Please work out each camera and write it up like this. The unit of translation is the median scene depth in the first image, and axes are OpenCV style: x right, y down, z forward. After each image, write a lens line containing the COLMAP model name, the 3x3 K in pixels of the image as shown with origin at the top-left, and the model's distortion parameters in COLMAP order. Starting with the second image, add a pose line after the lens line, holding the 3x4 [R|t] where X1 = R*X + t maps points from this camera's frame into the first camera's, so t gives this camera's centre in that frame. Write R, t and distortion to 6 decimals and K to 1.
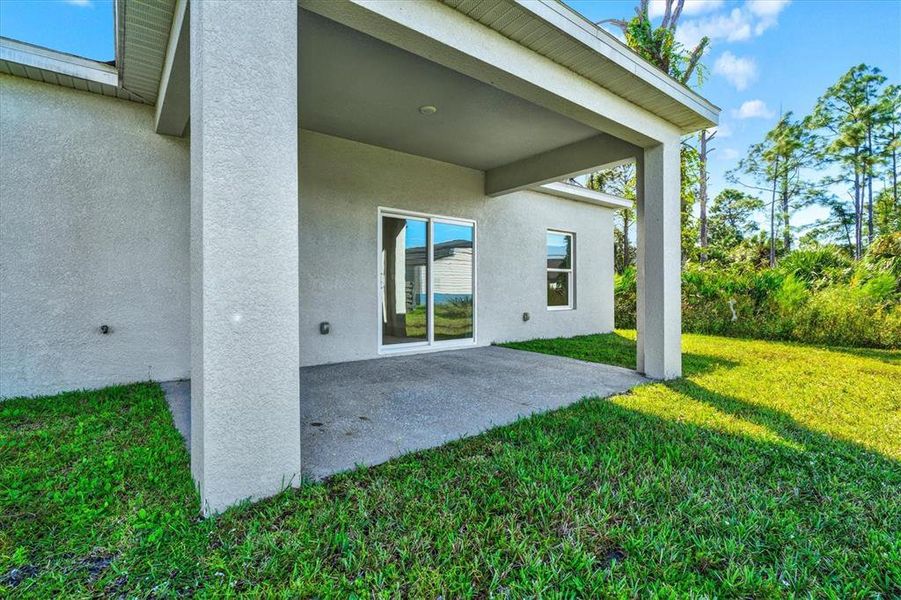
lens RADIAL K [[421.1, 0, 449.5], [0, 421.1, 296.2], [0, 0, 1]] dist [0.000036, -0.000082]
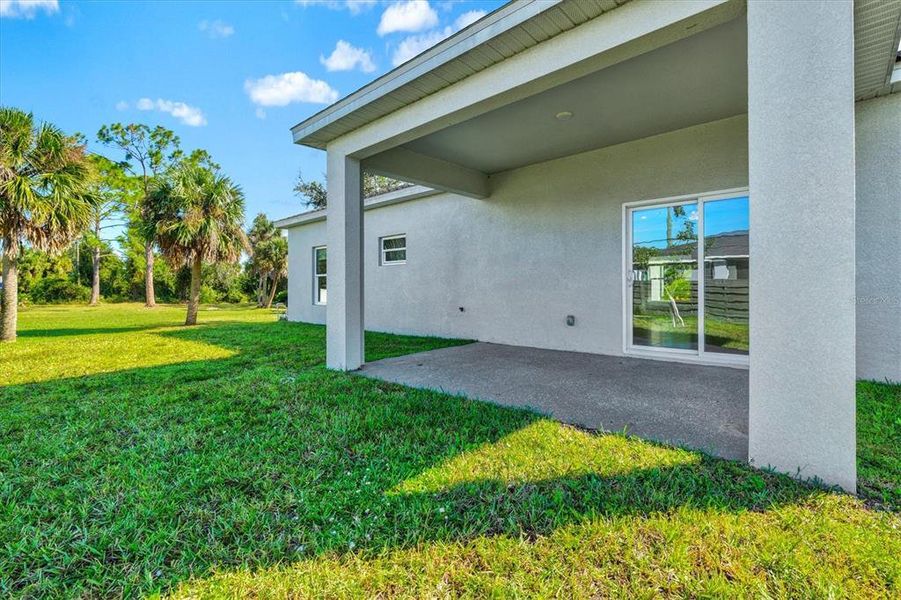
lens RADIAL K [[421.1, 0, 449.5], [0, 421.1, 296.2], [0, 0, 1]] dist [0.000036, -0.000082]
pose [[0.163164, 0.011598, -0.986531, 1.068027], [-0.010433, 0.999895, 0.010029, -0.000627], [0.986544, 0.008656, 0.163268, 0.629929]]
